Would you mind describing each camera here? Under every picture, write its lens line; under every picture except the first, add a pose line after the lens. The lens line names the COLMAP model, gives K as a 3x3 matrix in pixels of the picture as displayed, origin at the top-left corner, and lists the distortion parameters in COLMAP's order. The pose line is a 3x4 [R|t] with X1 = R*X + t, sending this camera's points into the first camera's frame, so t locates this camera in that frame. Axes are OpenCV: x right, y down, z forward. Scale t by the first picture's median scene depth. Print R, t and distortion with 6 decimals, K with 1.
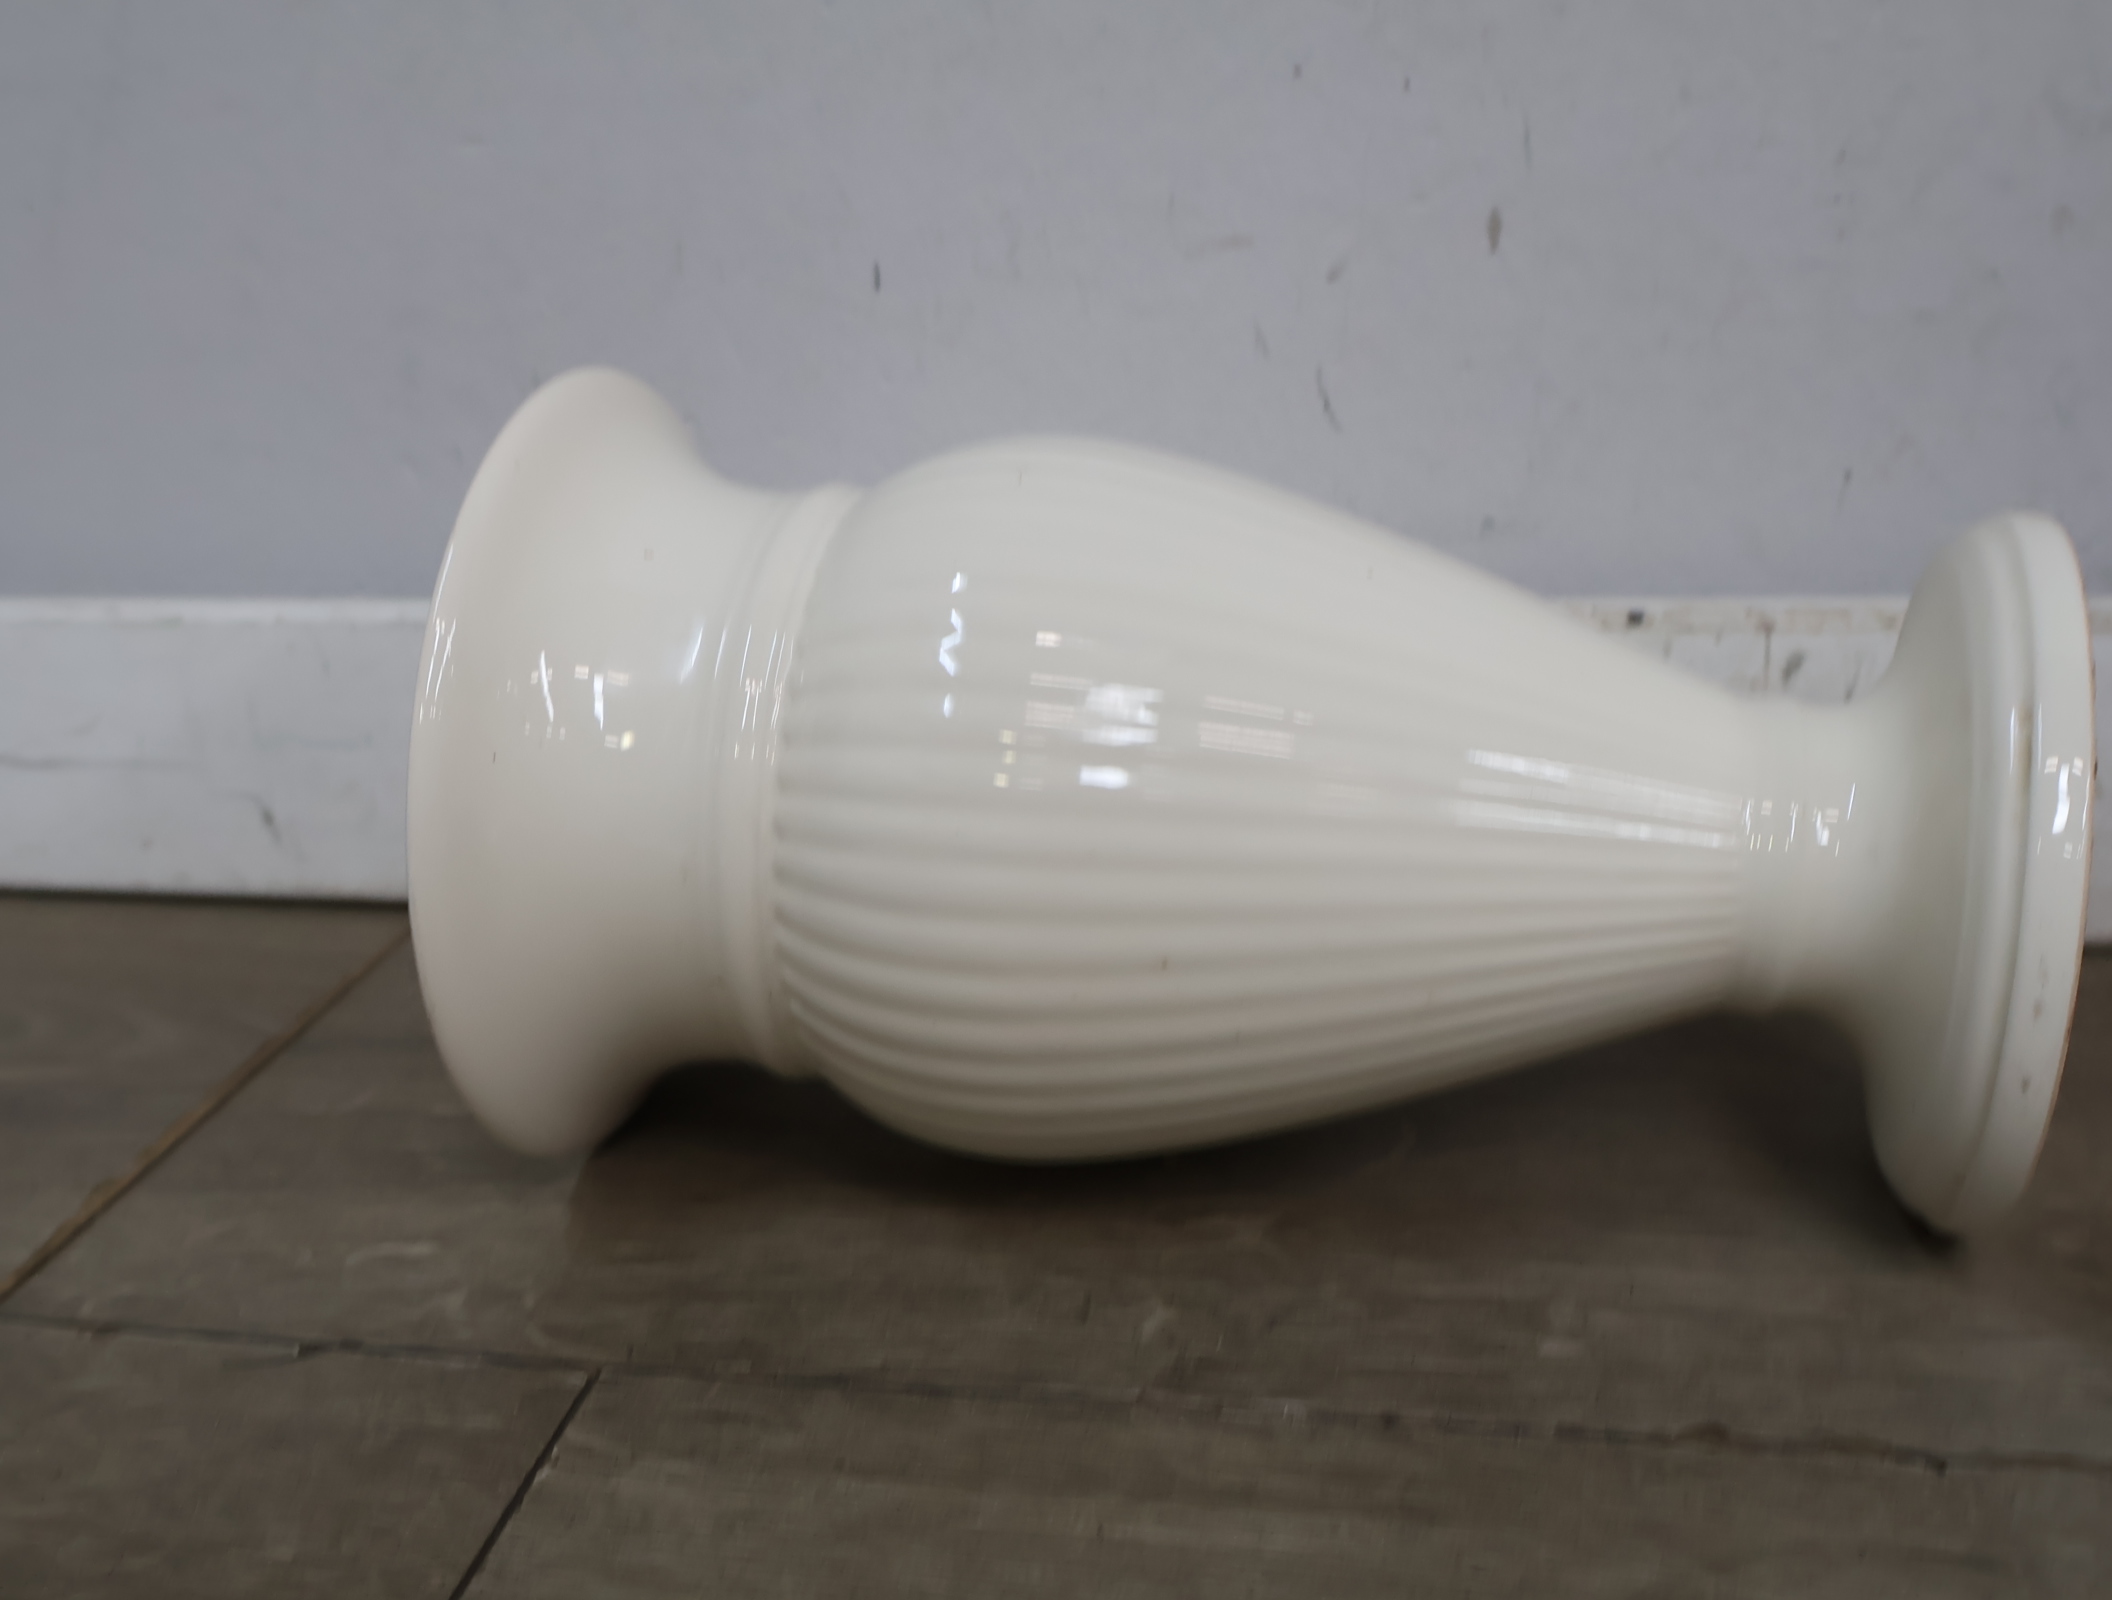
lens RADIAL K [[2297.4, 0, 1048.3], [0, 2297.4, 807.1], [0, 0, 1]] dist [0.003169, 0.000000]
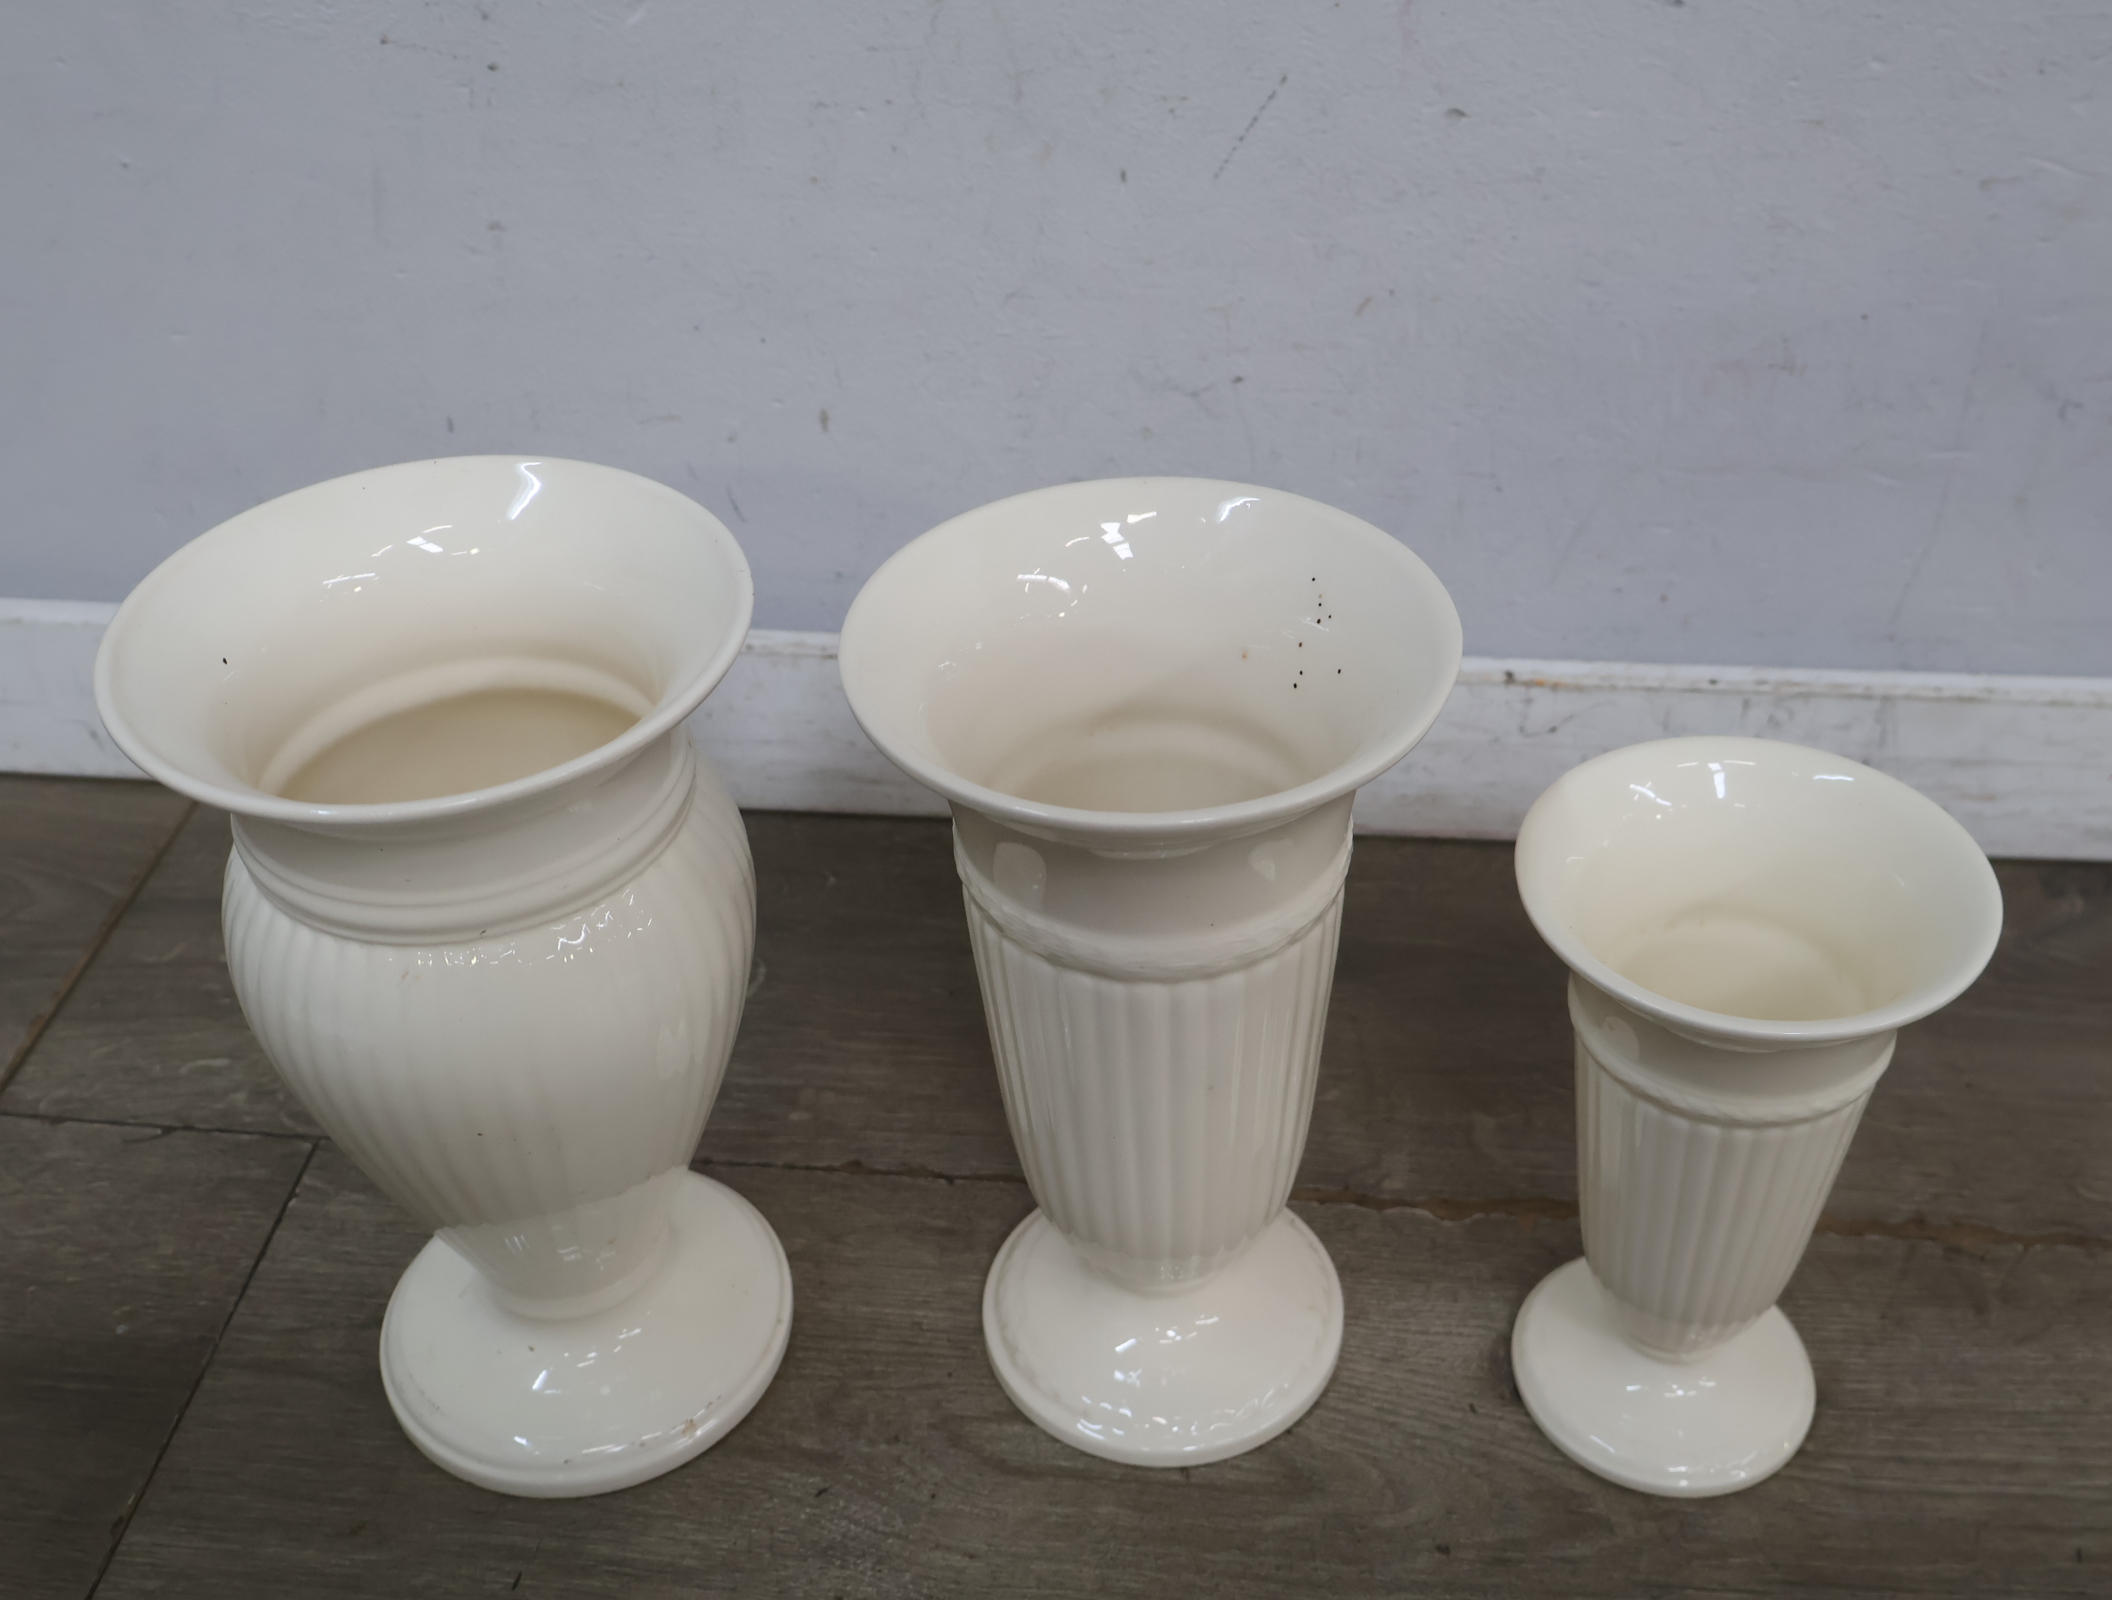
lens RADIAL K [[2297.4, 0, 1063.3], [0, 2297.4, 783.3], [0, 0, 1]] dist [0.003169, 0.000000]
pose [[0.996277, -0.027893, 0.081568, 0.281278], [0.003641, 0.958979, 0.283455, -0.589398], [-0.086129, -0.282103, 0.955510, -0.833675]]
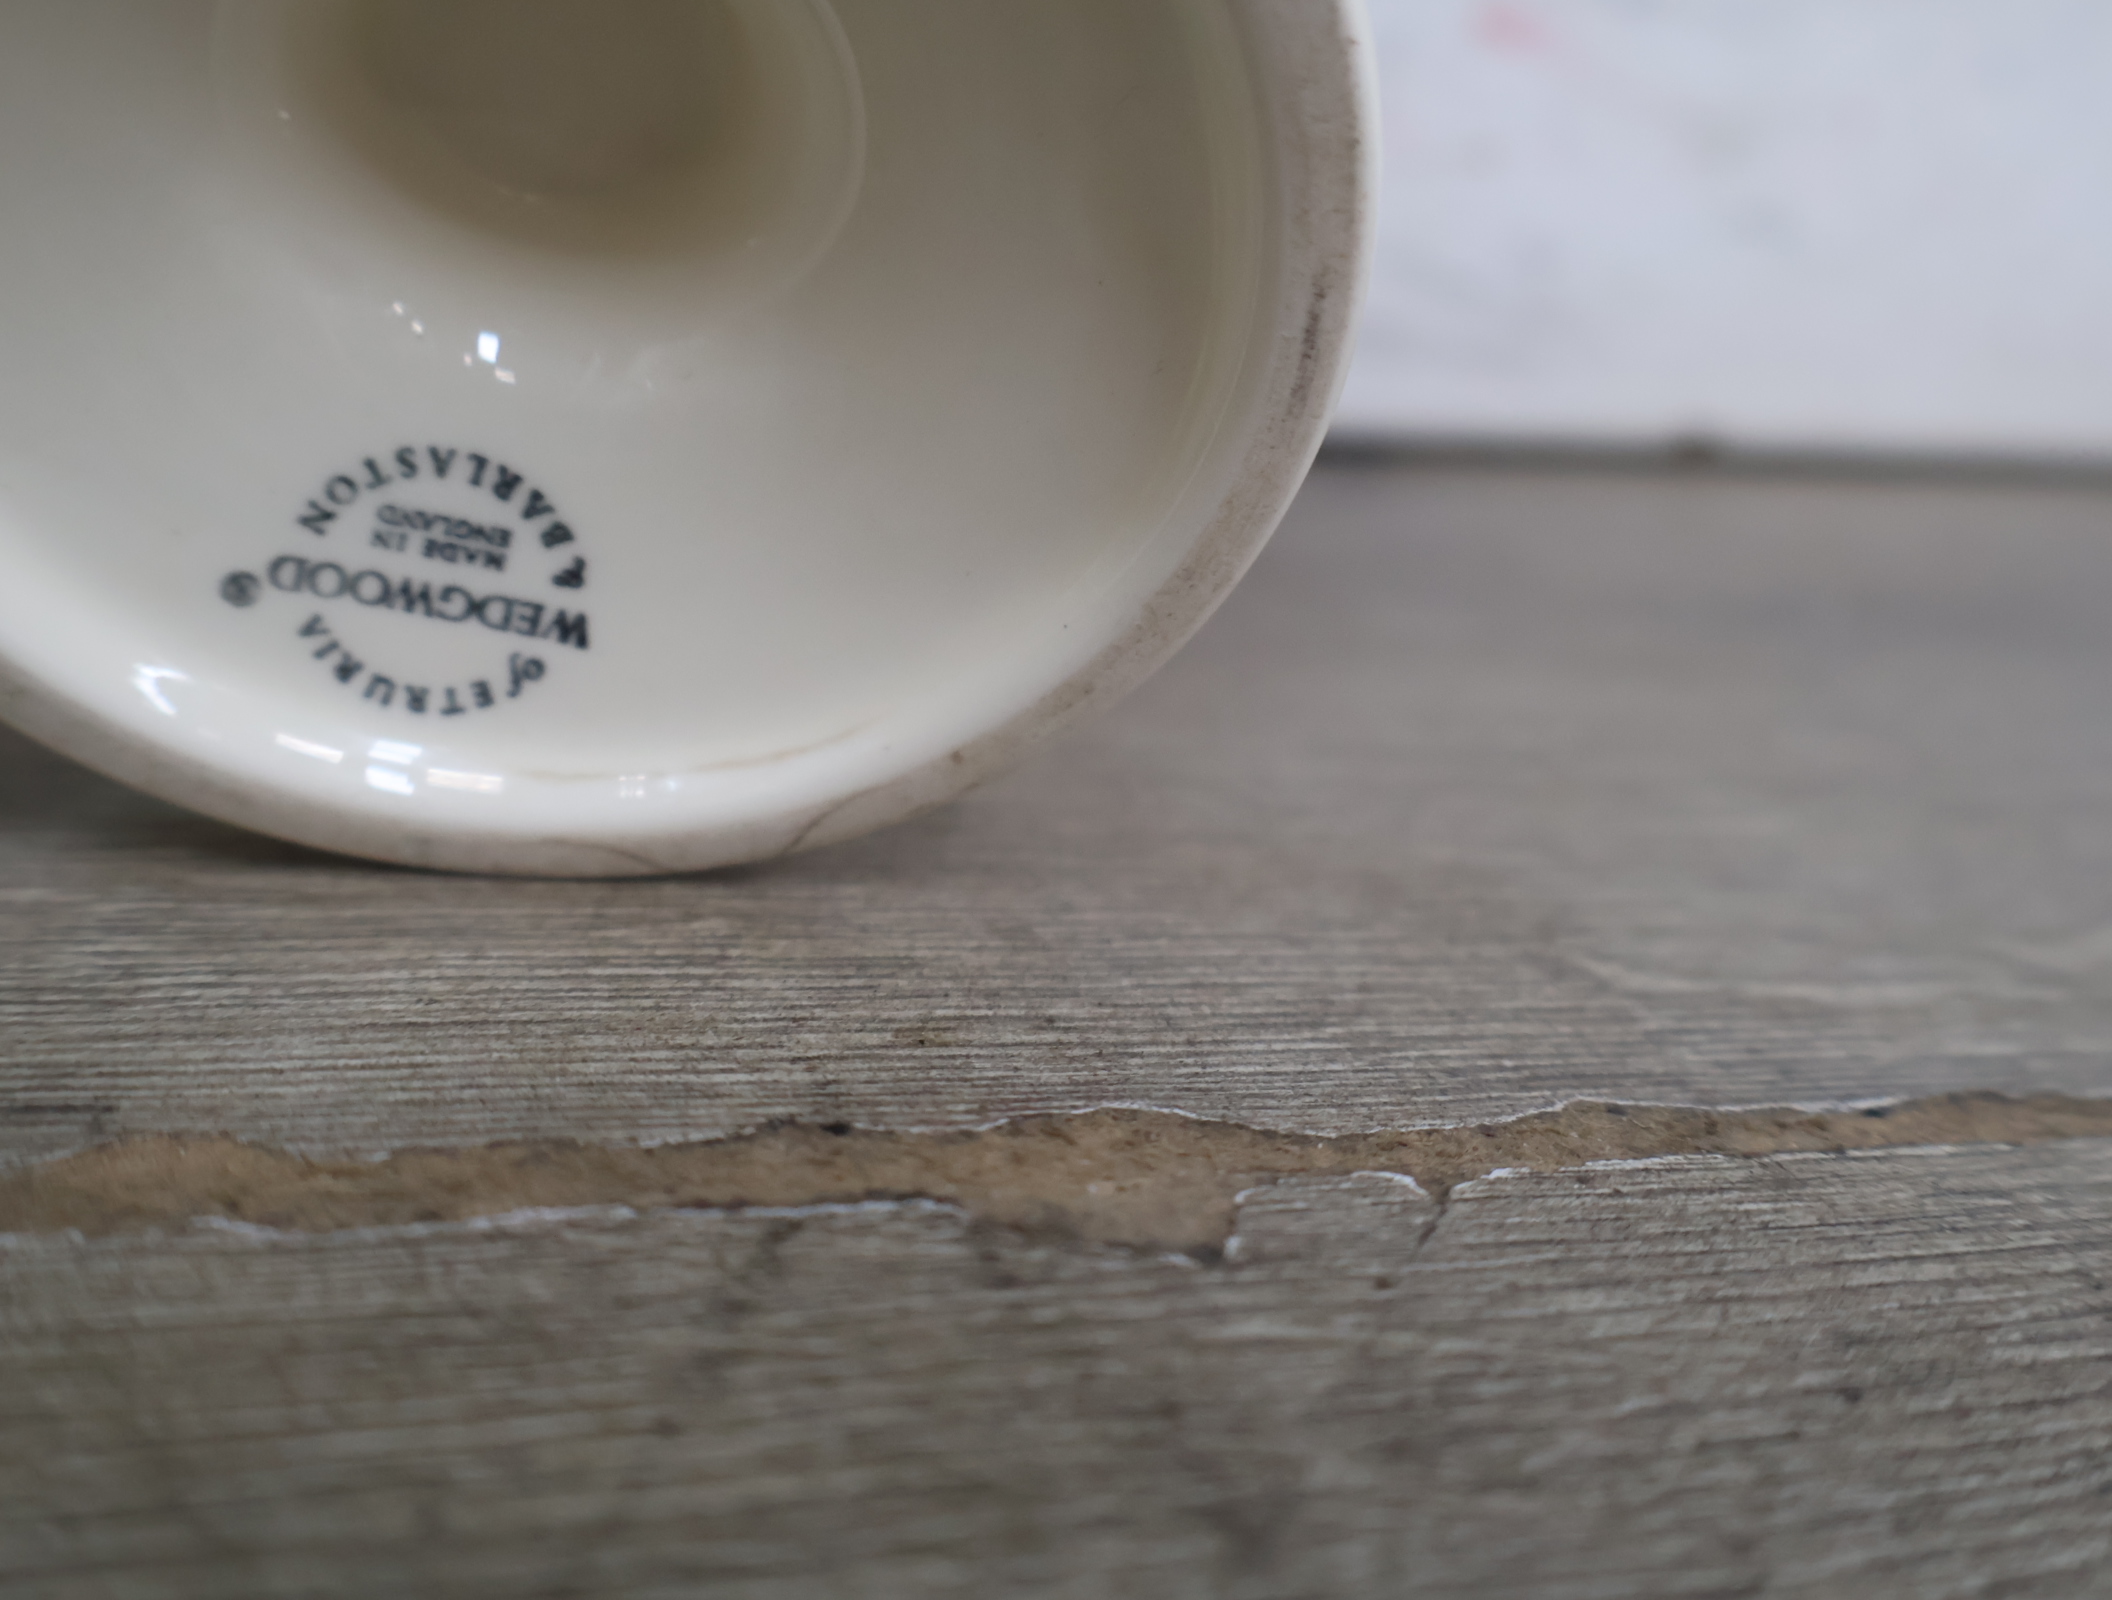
lens RADIAL K [[2297.4, 0, 1051.0], [0, 2297.4, 804.2], [0, 0, 1]] dist [0.003169, 0.000000]
pose [[0.894844, -0.005146, 0.446350, 0.980823], [0.014112, 0.999760, -0.016766, 0.215129], [-0.446156, 0.021302, 0.894702, 0.453733]]
